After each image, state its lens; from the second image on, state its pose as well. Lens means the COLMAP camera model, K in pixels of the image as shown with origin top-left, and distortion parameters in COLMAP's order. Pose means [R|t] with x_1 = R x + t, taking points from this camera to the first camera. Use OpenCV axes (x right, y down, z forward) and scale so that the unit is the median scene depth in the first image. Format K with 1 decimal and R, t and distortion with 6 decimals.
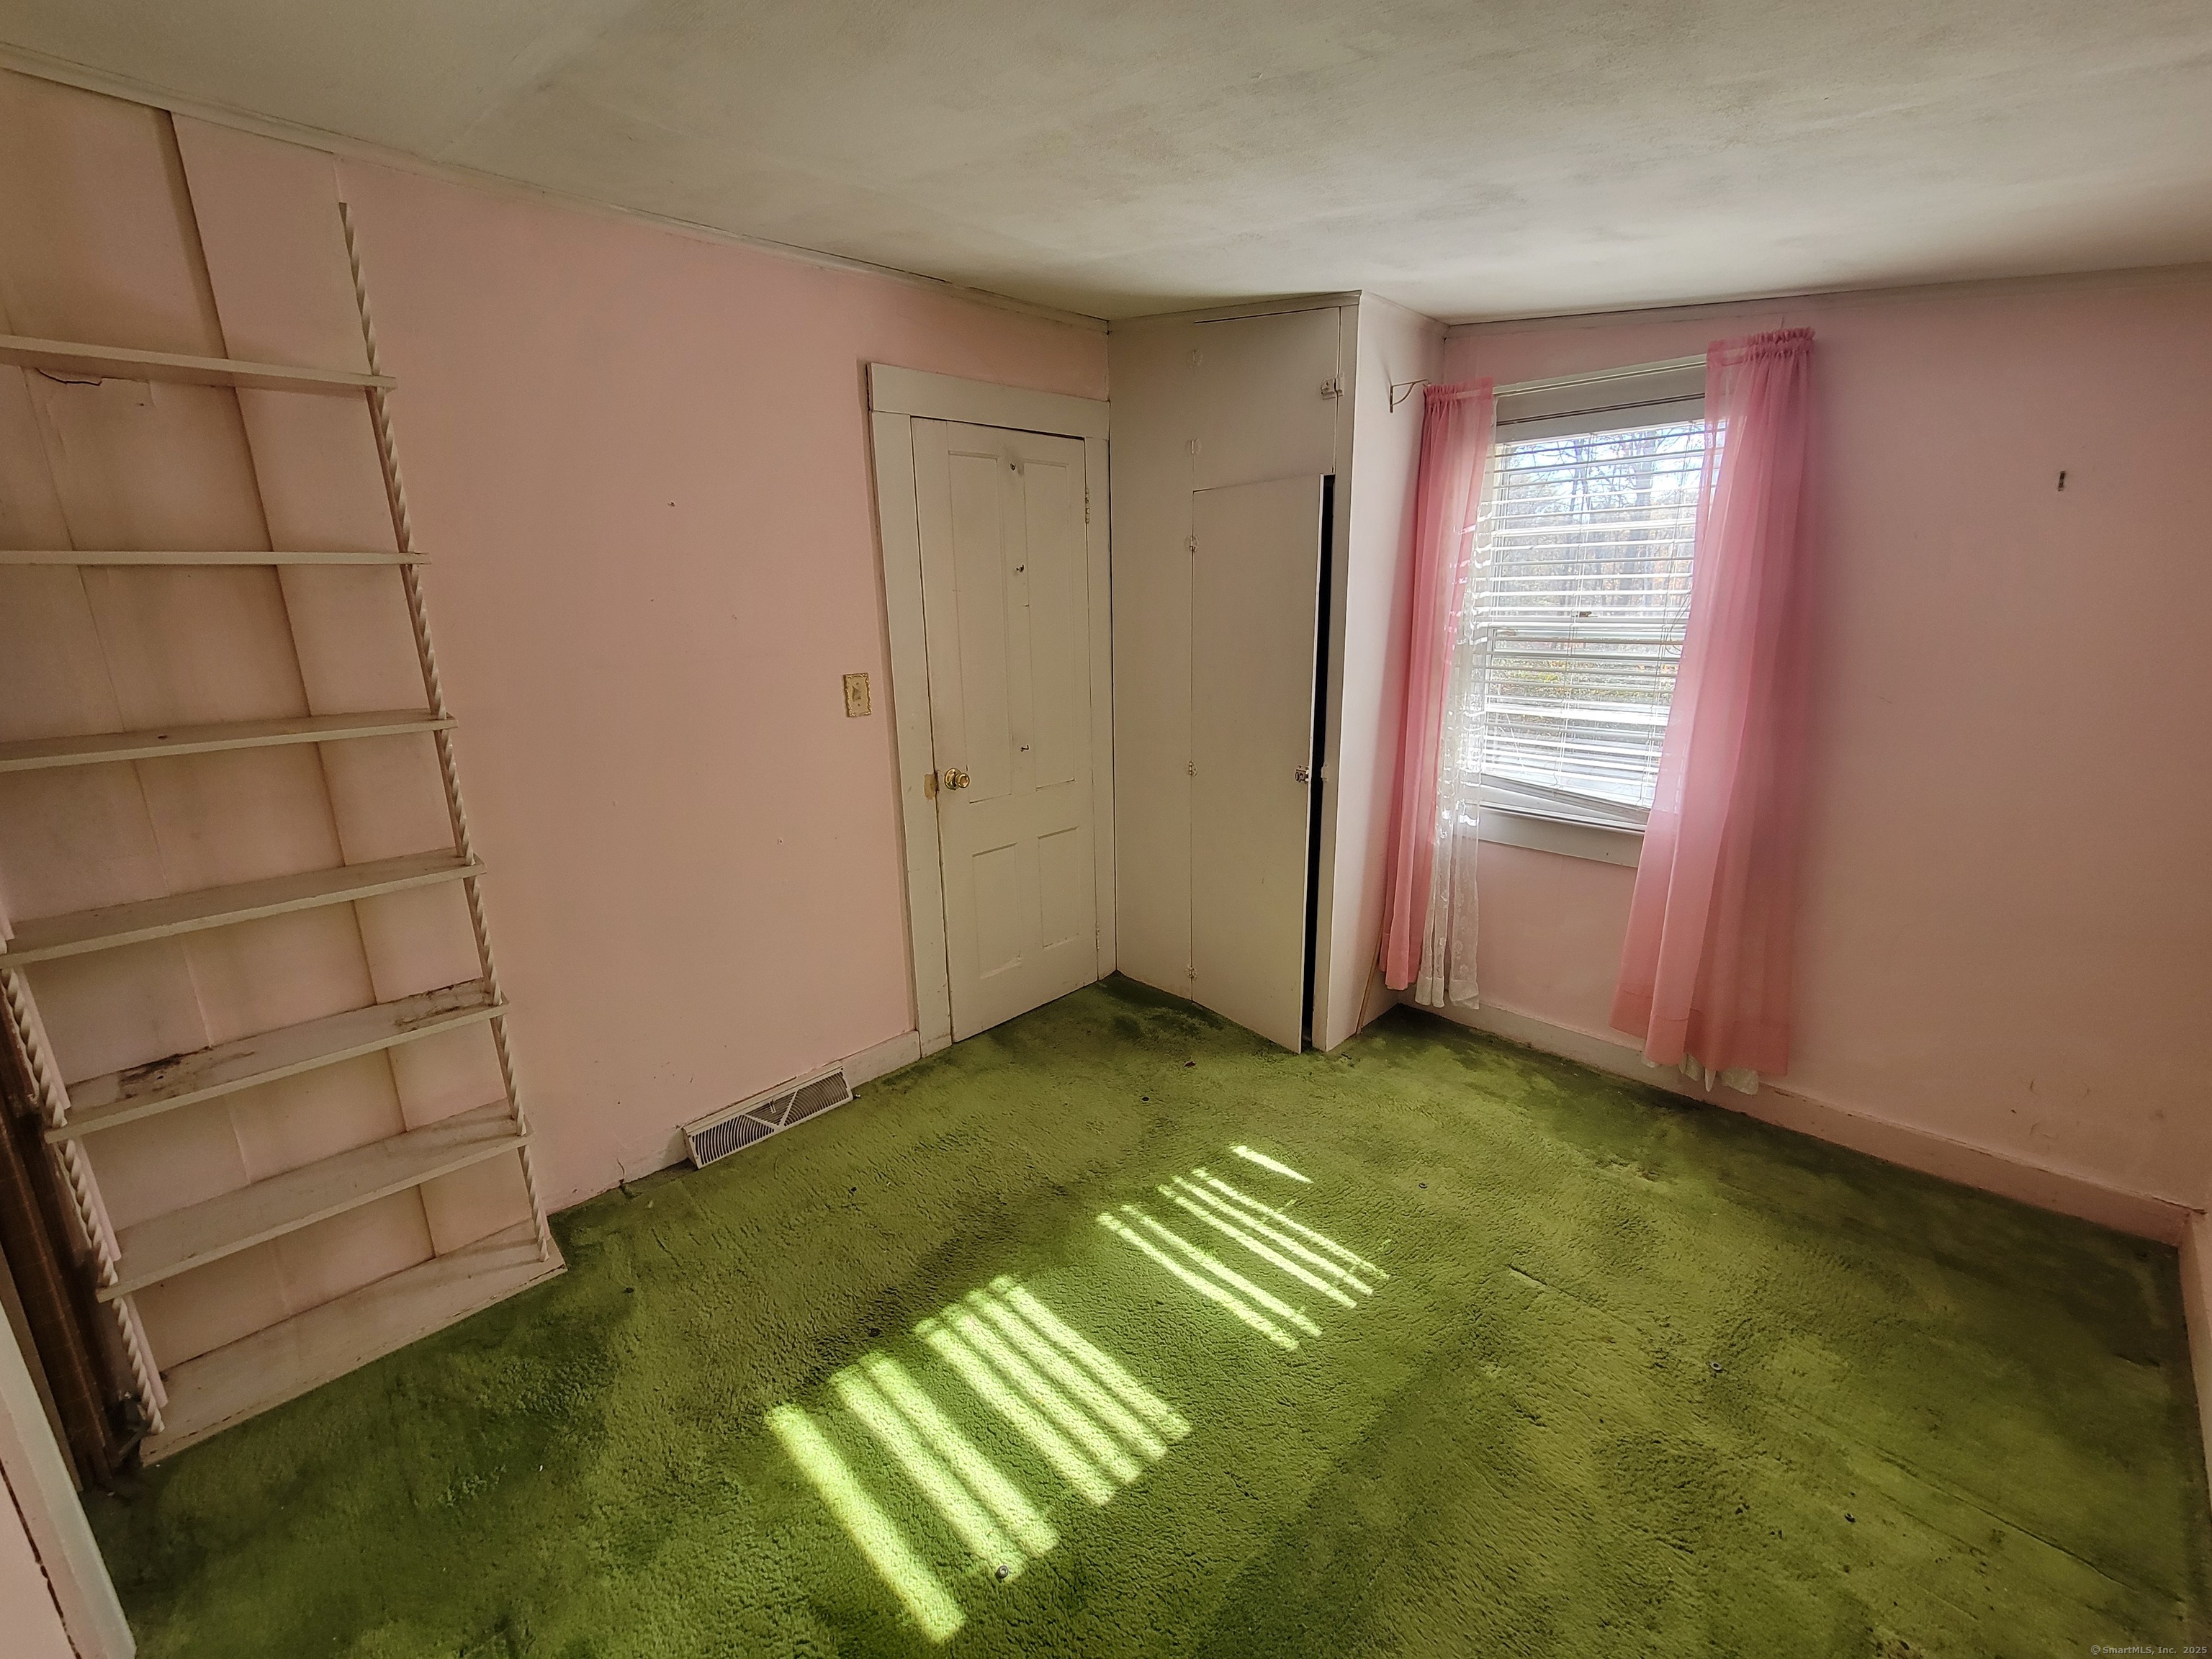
lens RADIAL K [[899.7, 0, 1103.9], [0, 899.7, 823.5], [0, 0, 1]] dist [-0.000942, 0.000789]
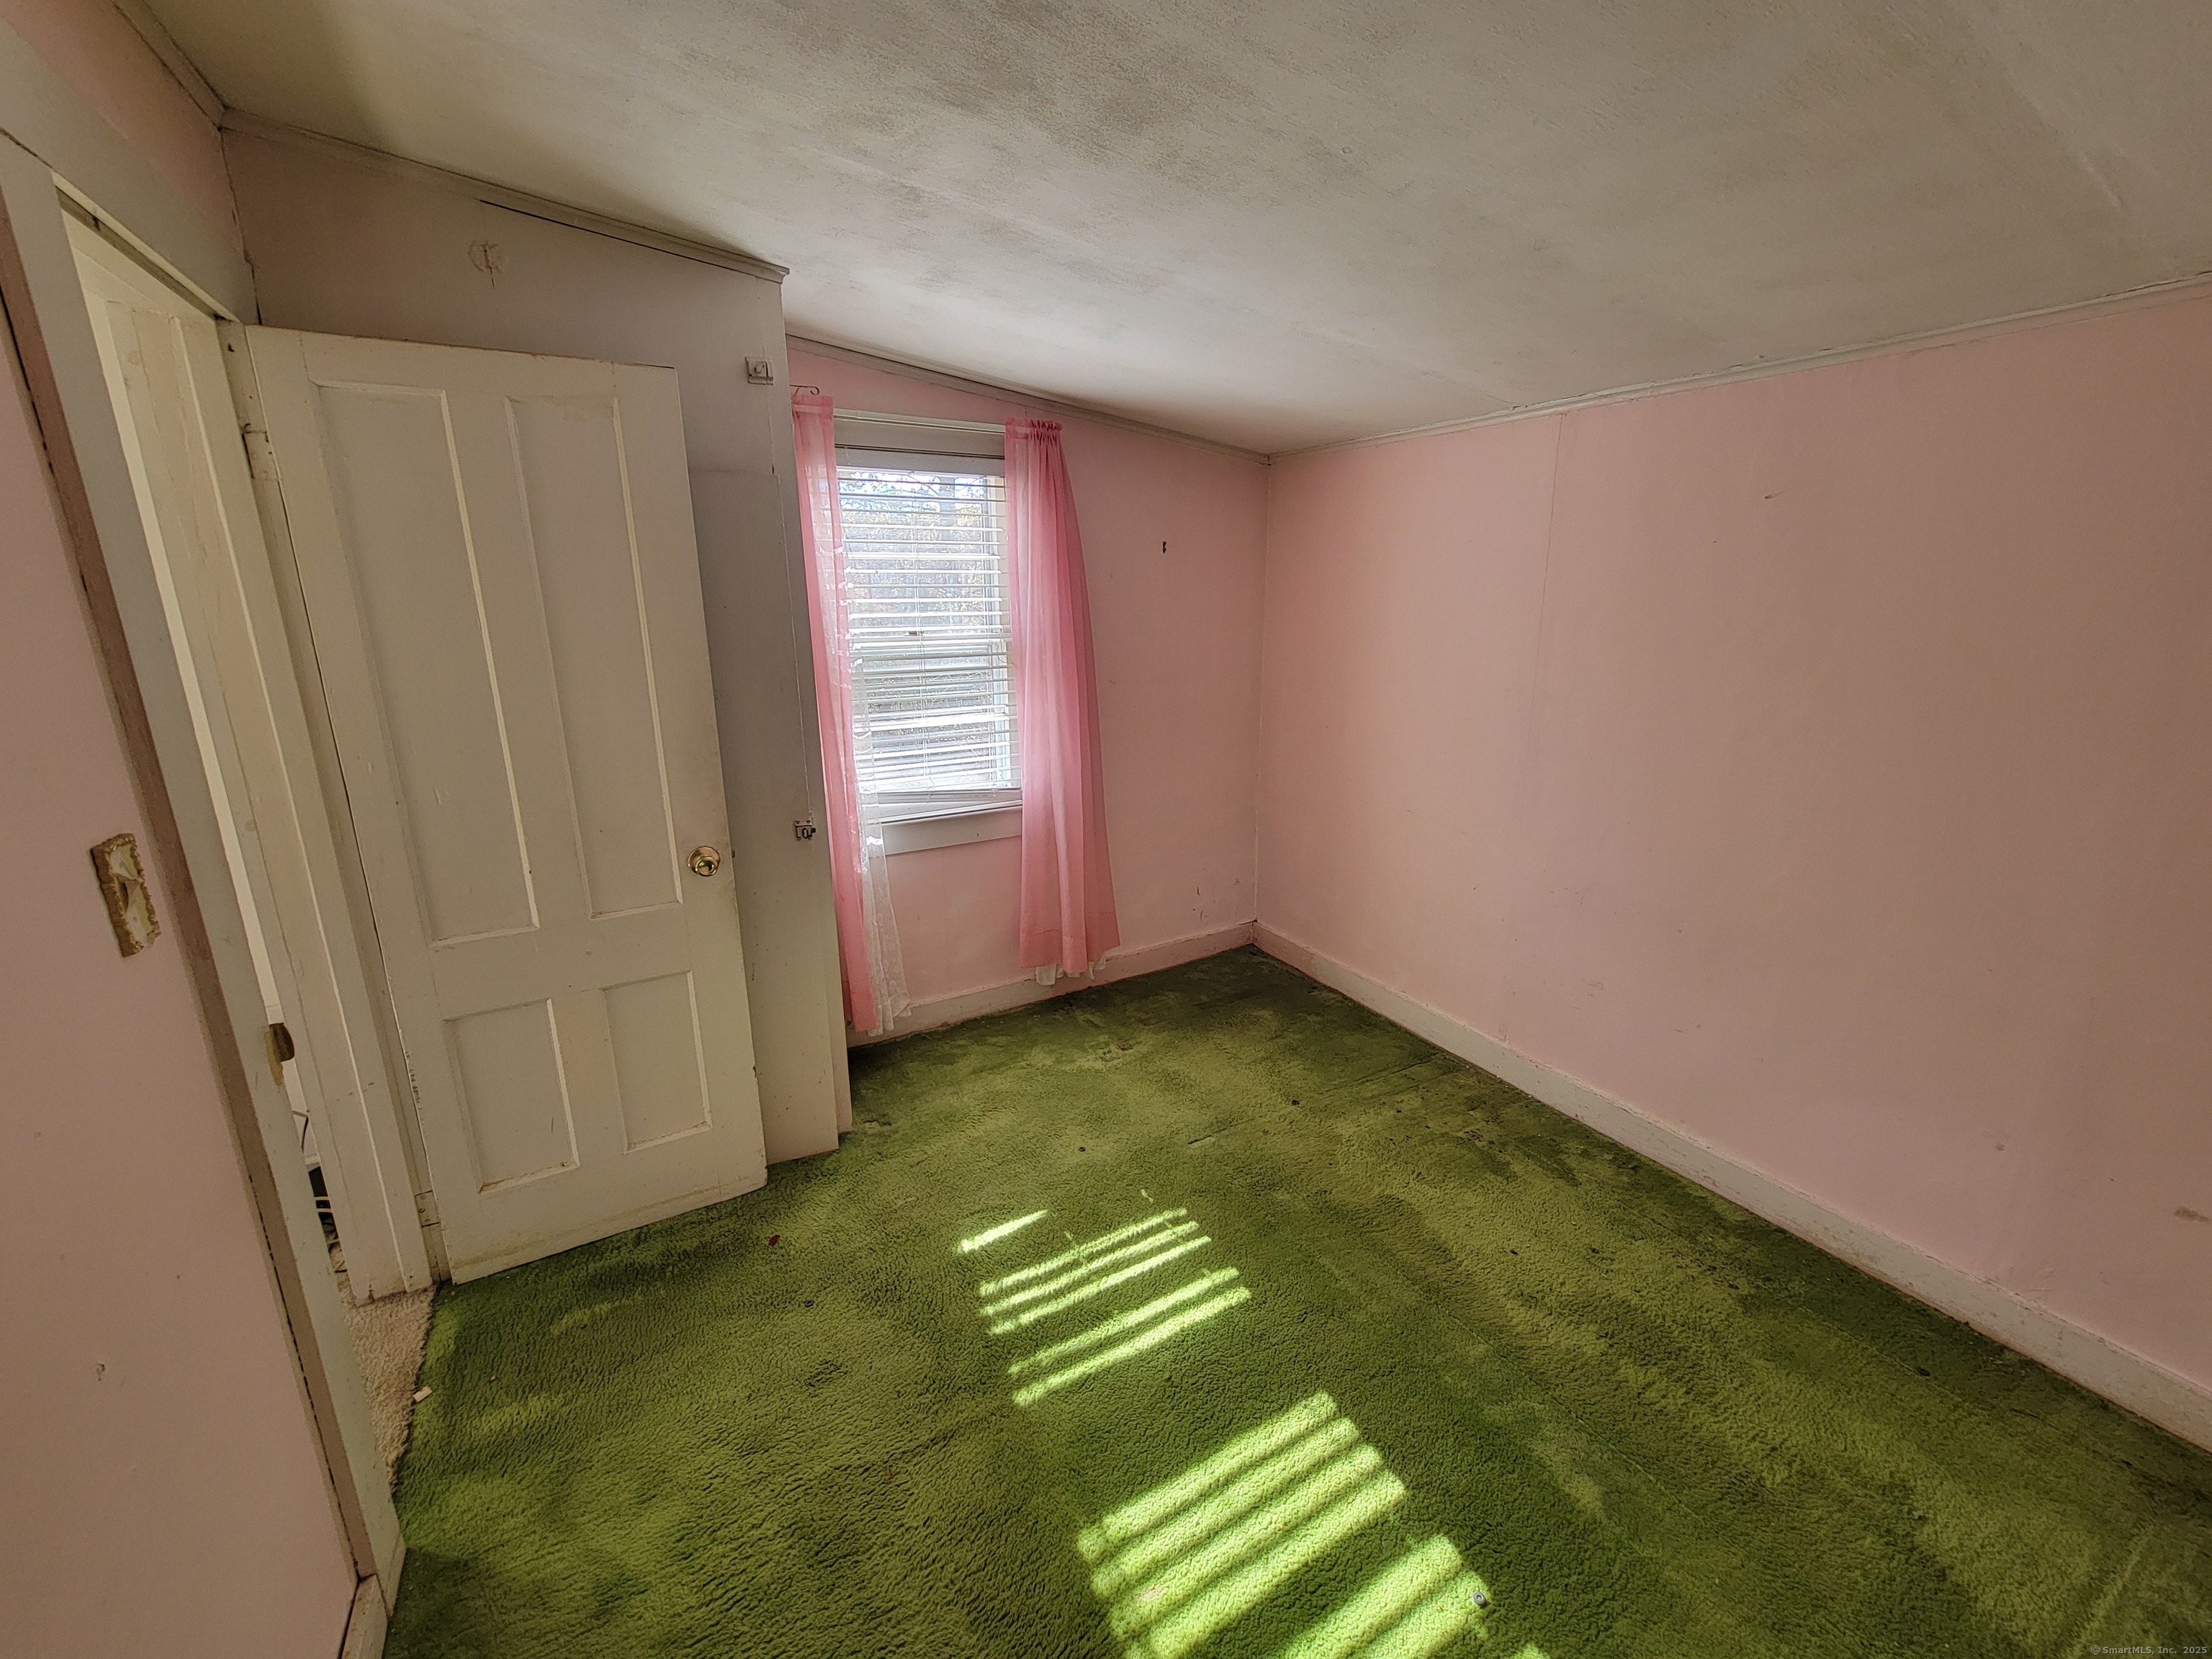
lens RADIAL K [[899.7, 0, 1109.8], [0, 899.7, 824.8], [0, 0, 1]] dist [-0.000942, 0.000789]
pose [[0.252535, -0.224766, 0.941120, -0.603594], [0.247173, 0.955360, 0.161842, -0.151655], [-0.935485, 0.191748, 0.296818, 0.584800]]
